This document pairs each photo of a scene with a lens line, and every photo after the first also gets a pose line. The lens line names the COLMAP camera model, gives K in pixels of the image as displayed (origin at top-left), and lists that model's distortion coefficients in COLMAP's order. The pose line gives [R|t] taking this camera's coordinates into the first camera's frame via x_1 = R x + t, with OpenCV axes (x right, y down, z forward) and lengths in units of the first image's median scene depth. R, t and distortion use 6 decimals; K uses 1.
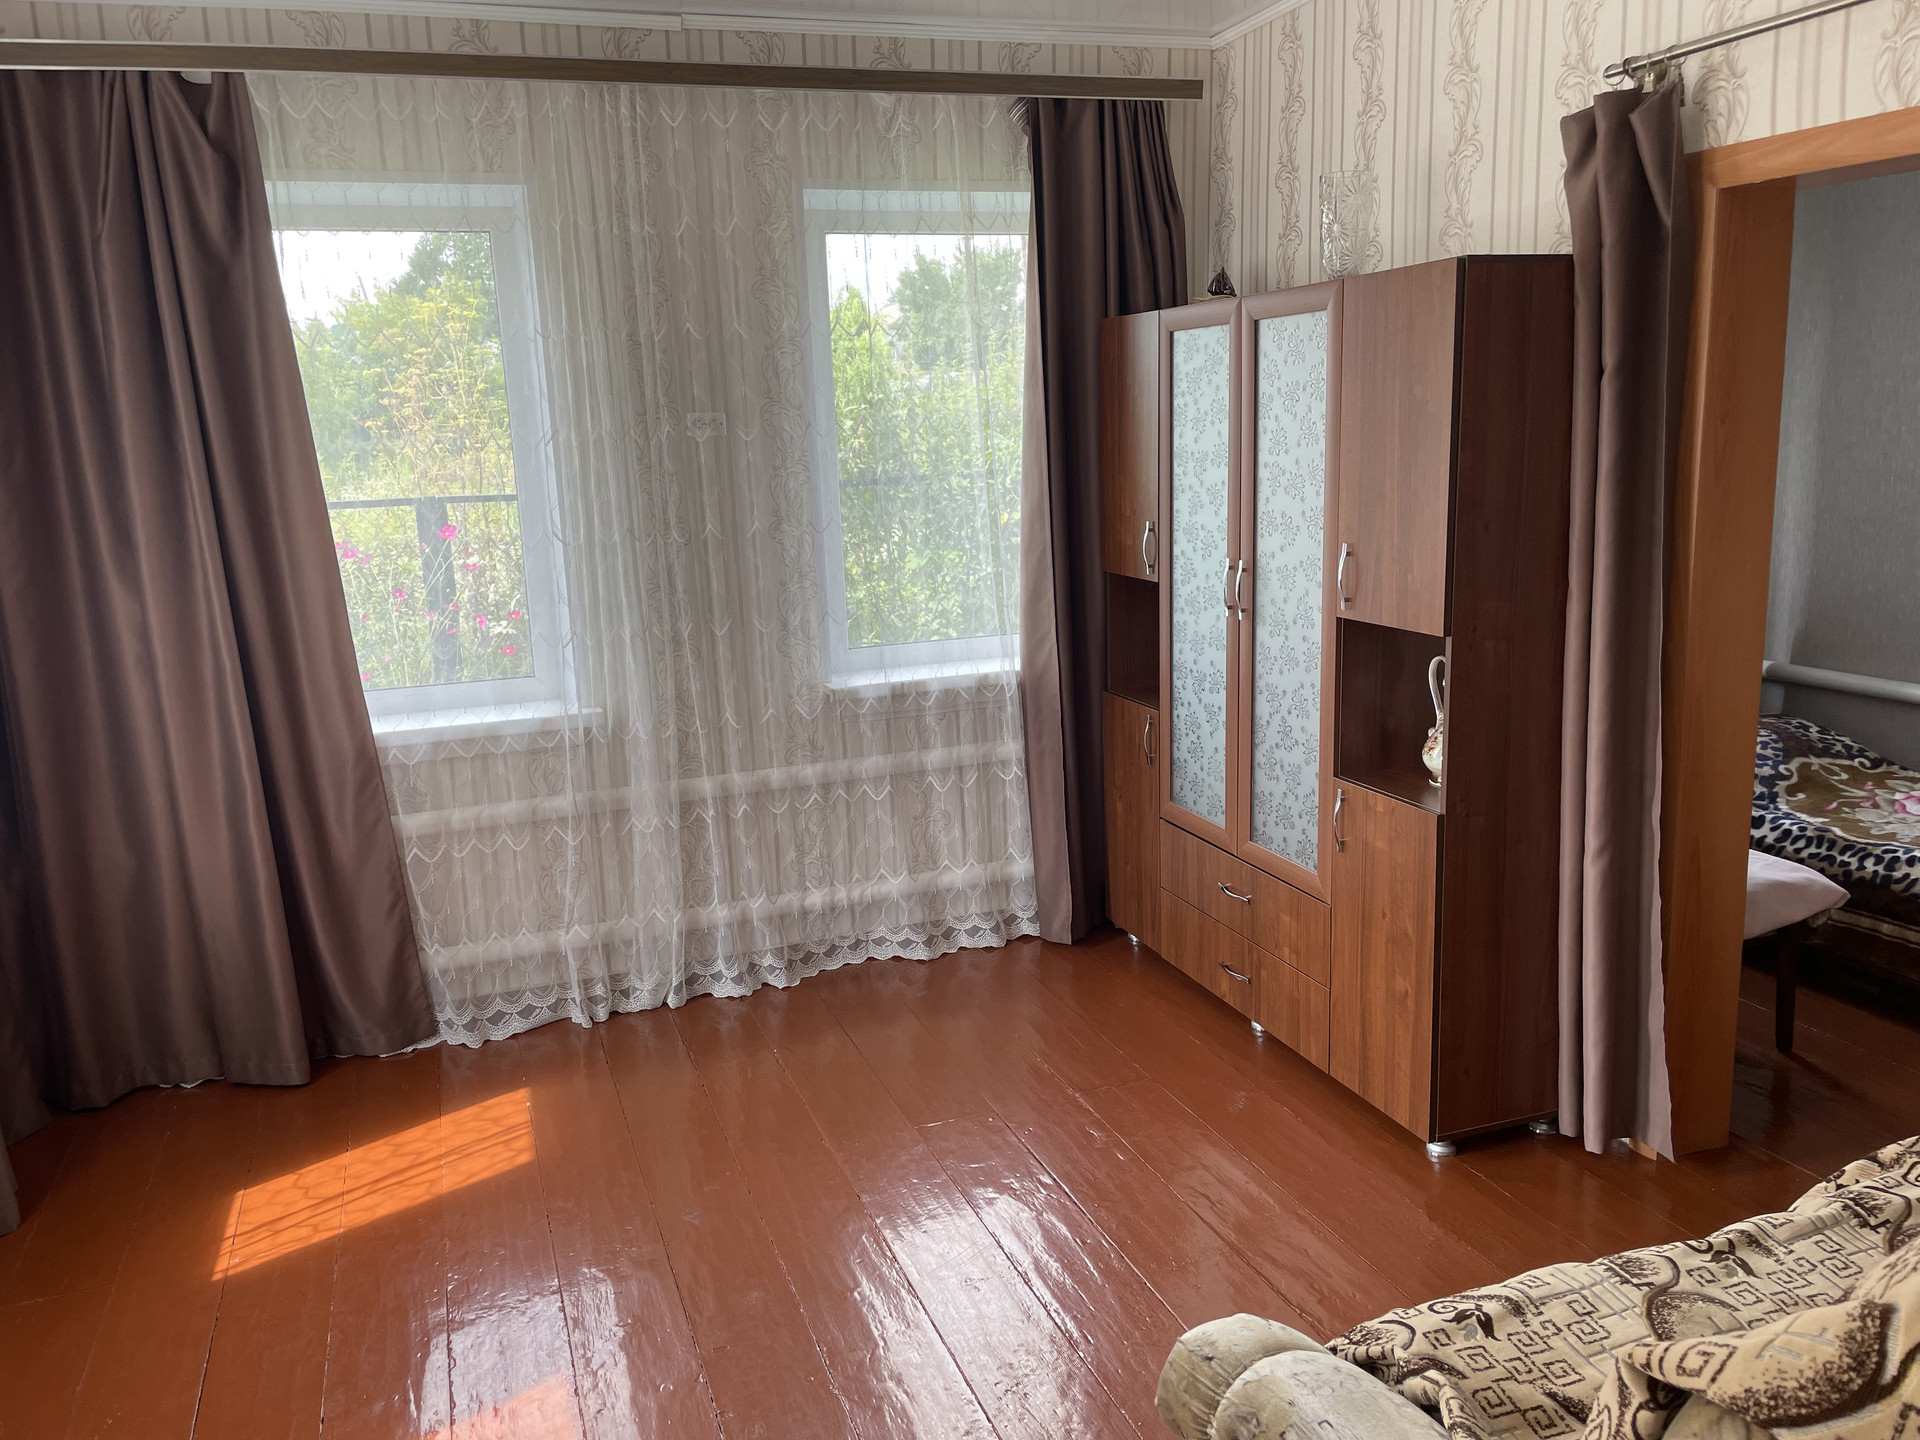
lens RADIAL K [[1464.4, 0, 968.3], [0, 1464.4, 719.4], [0, 0, 1]] dist [0.084623, -0.106640]
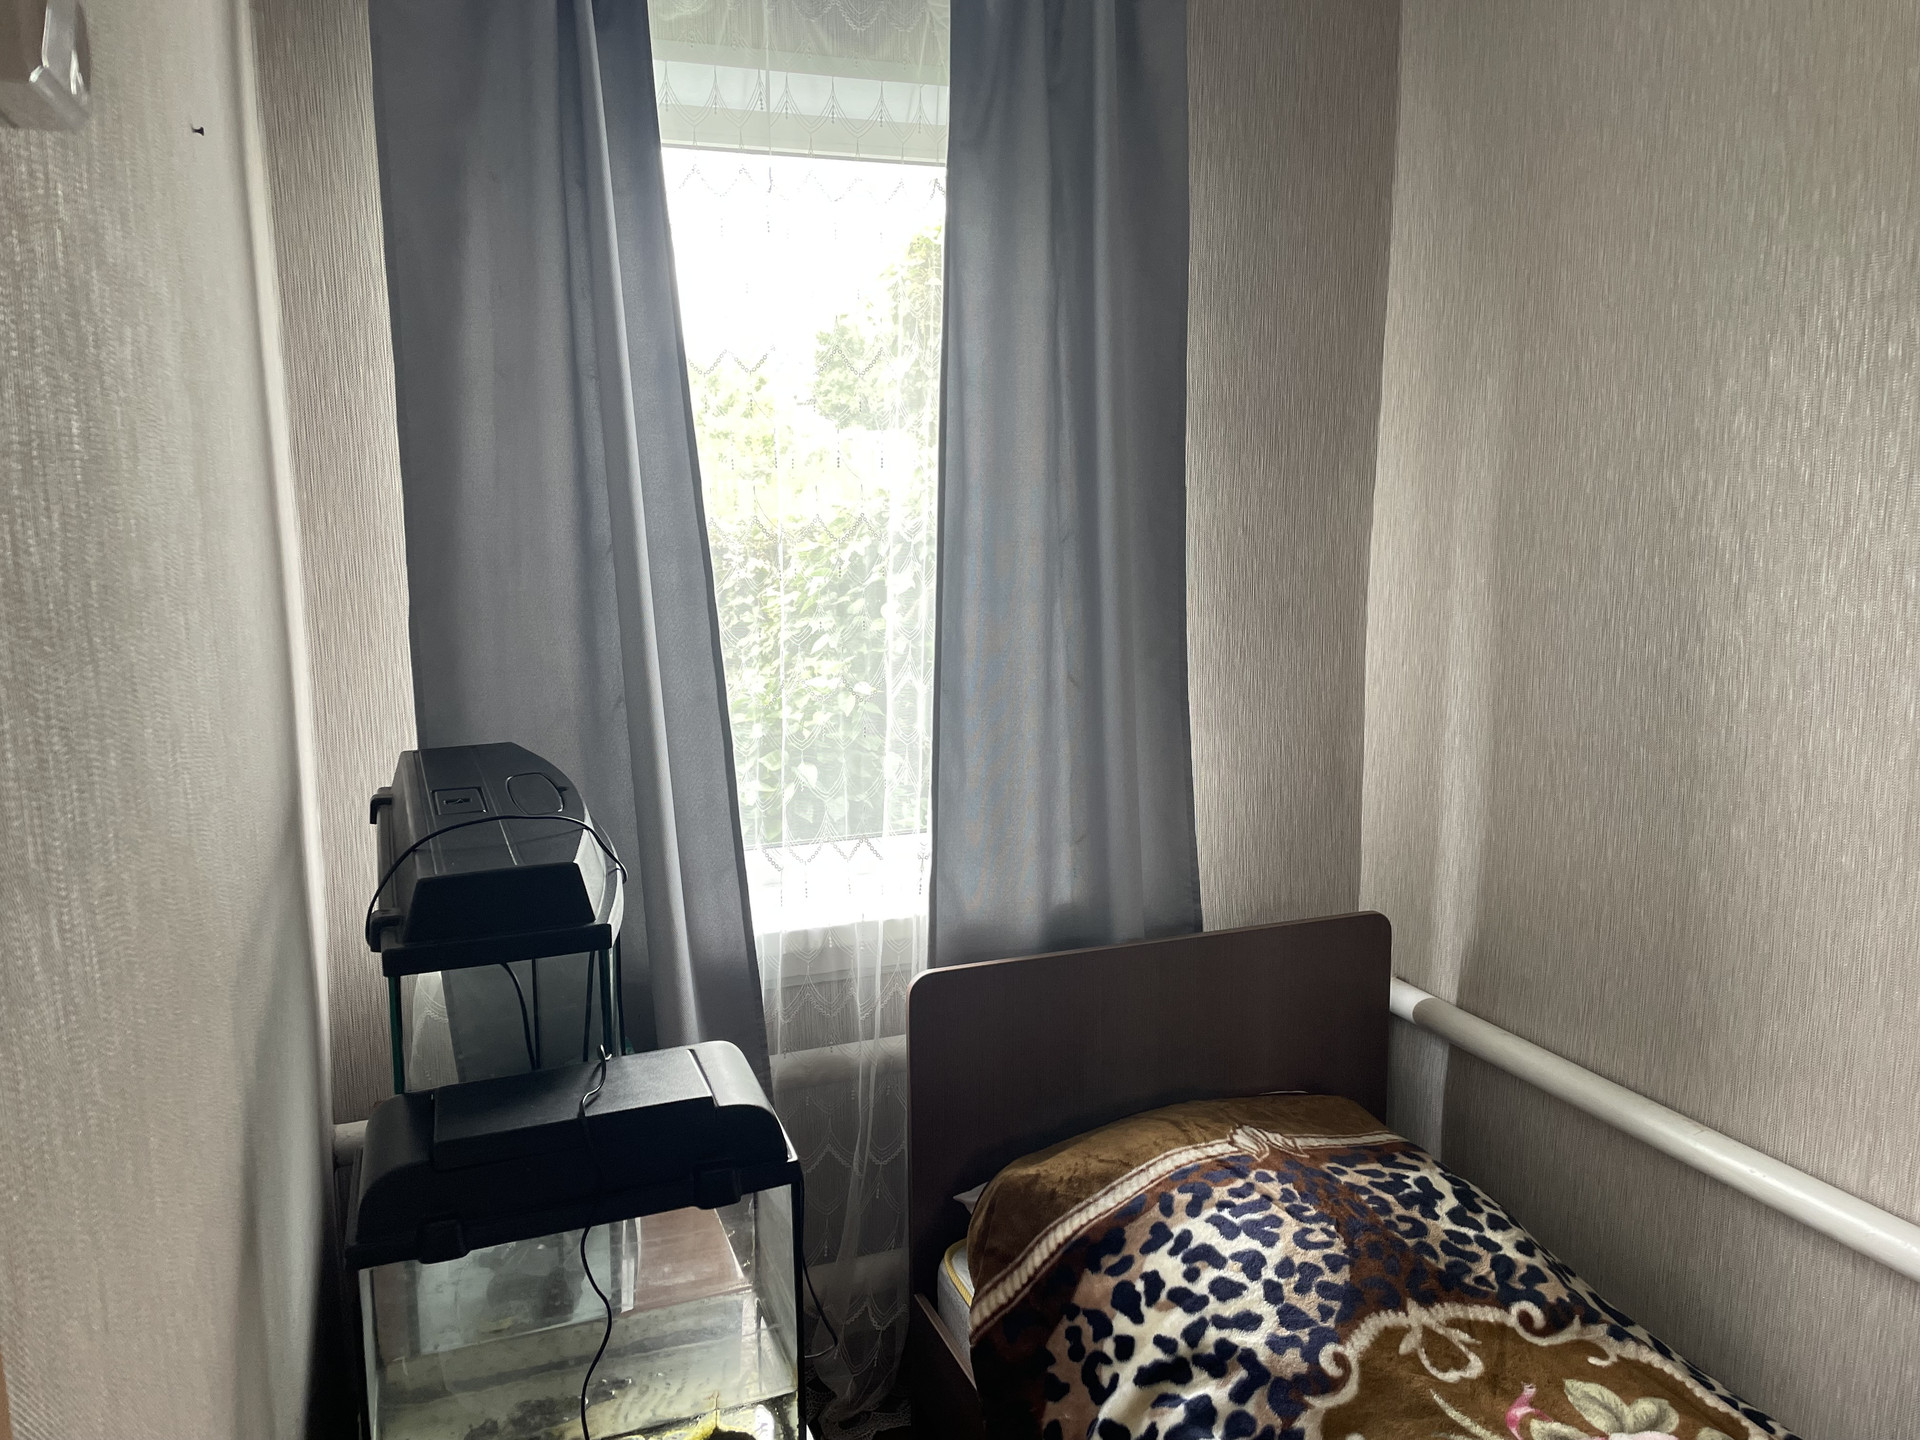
lens RADIAL K [[1464.4, 0, 961.0], [0, 1464.4, 718.4], [0, 0, 1]] dist [0.084623, -0.106640]
pose [[0.999426, 0.020611, 0.026895, 0.380381], [-0.019504, 0.998978, -0.040780, -0.118717], [-0.027708, 0.040232, 0.998806, 0.504543]]
